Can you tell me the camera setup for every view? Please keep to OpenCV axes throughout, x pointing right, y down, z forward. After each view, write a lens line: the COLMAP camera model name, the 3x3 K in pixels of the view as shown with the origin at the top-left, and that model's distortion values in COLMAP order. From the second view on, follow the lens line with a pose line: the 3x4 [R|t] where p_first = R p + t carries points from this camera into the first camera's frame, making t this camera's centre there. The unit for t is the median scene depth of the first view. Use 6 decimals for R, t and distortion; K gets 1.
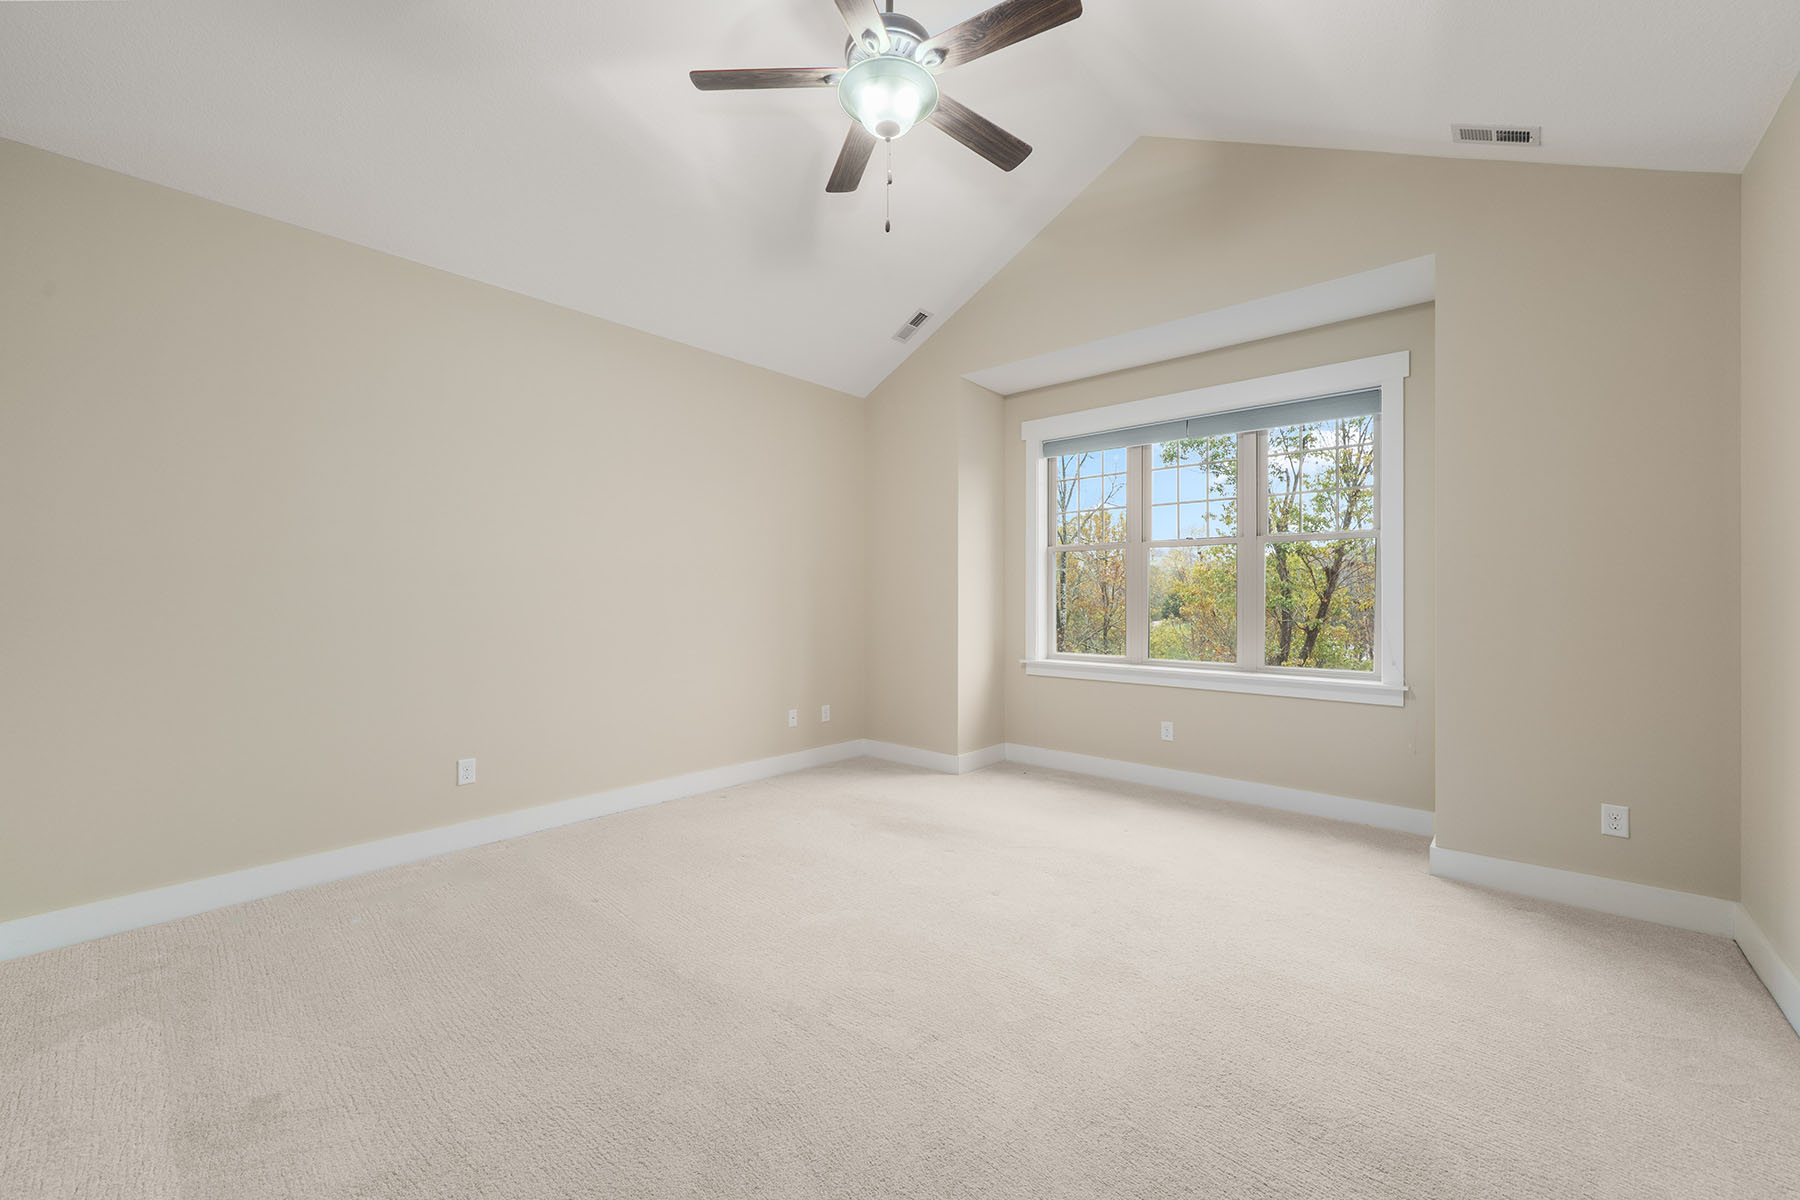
lens RADIAL K [[698.1, 0, 843.4], [0, 698.1, 597.6], [0, 0, 1]] dist [0.001320, 0.000217]
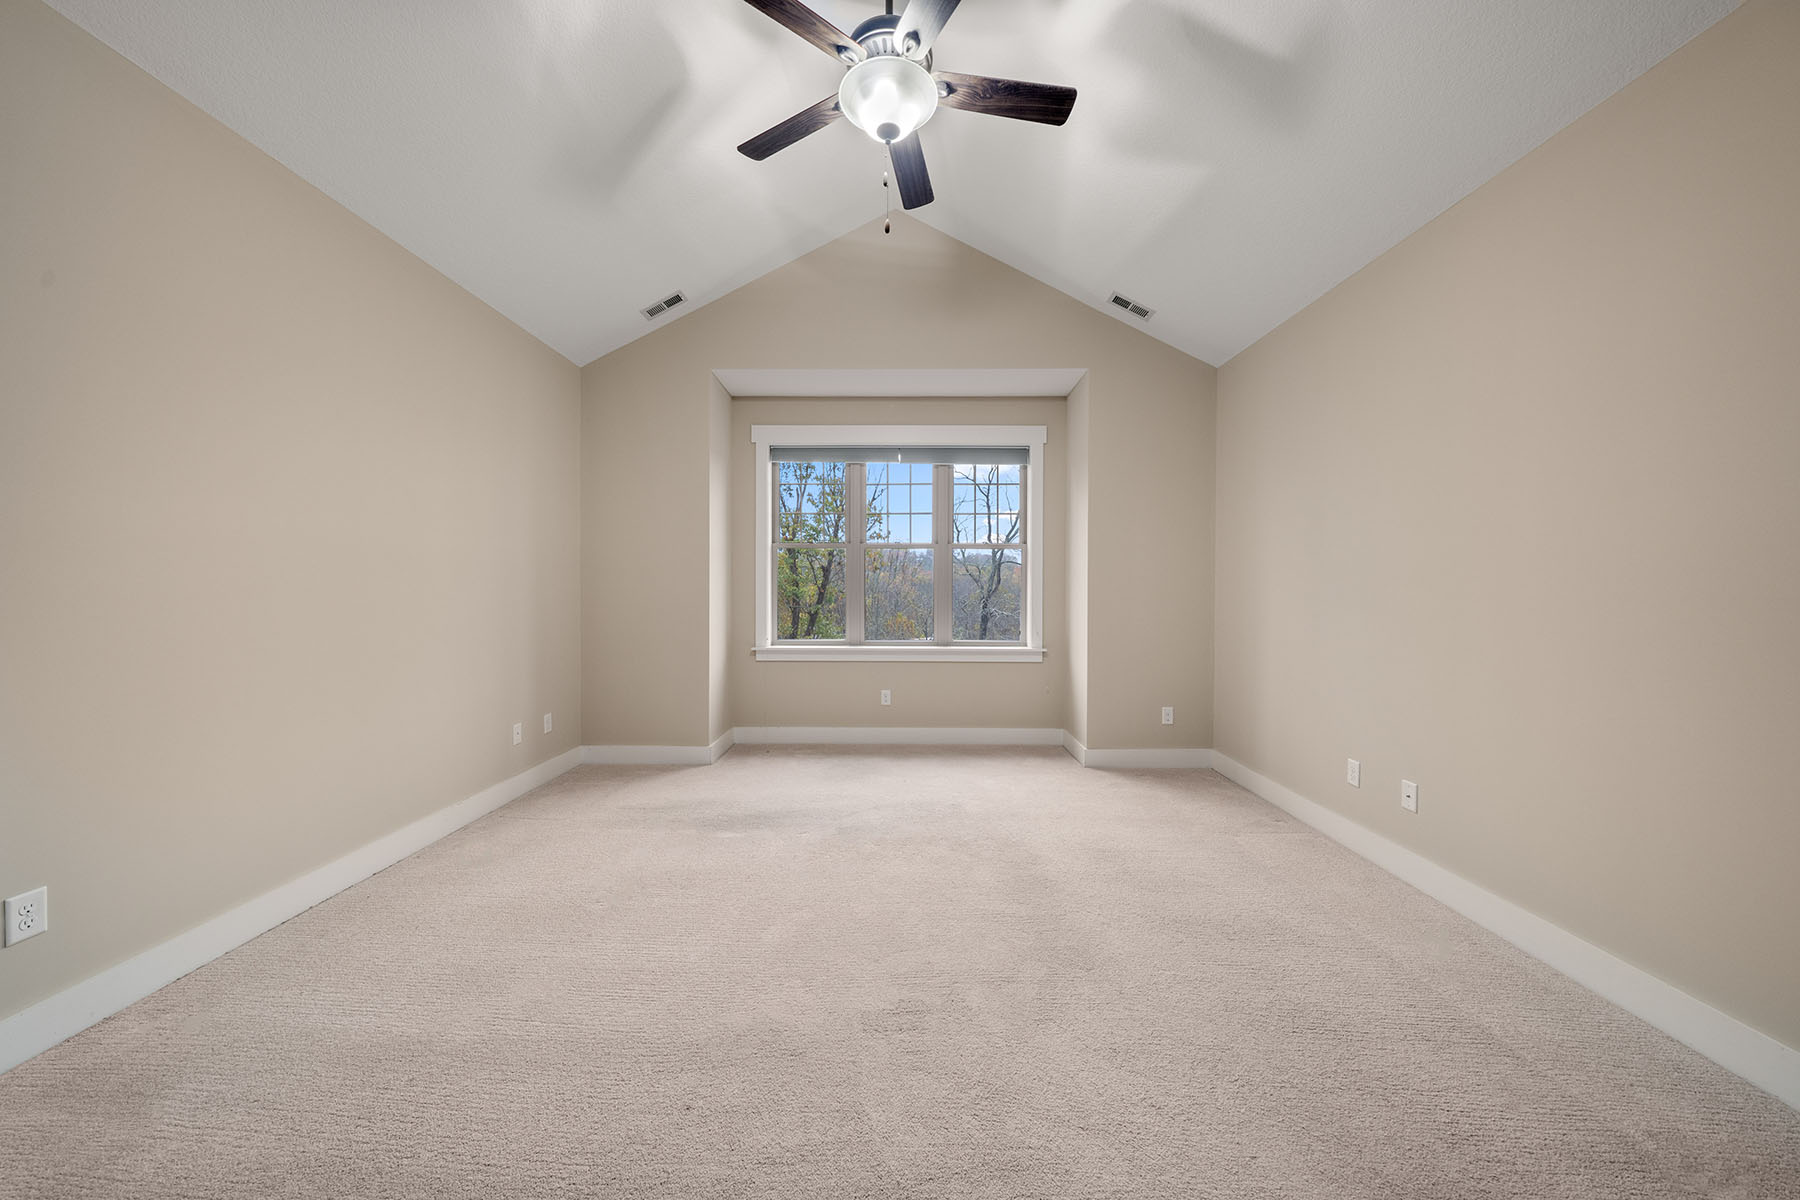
lens RADIAL K [[651.6, 0, 854.9], [0, 651.6, 596.3], [0, 0, 1]] dist [-0.000921, -0.000027]
pose [[0.744415, -0.007547, 0.667675, -0.300456], [-0.000498, 0.999930, 0.011858, -0.001426], [-0.667717, -0.009160, 0.744359, 0.155365]]
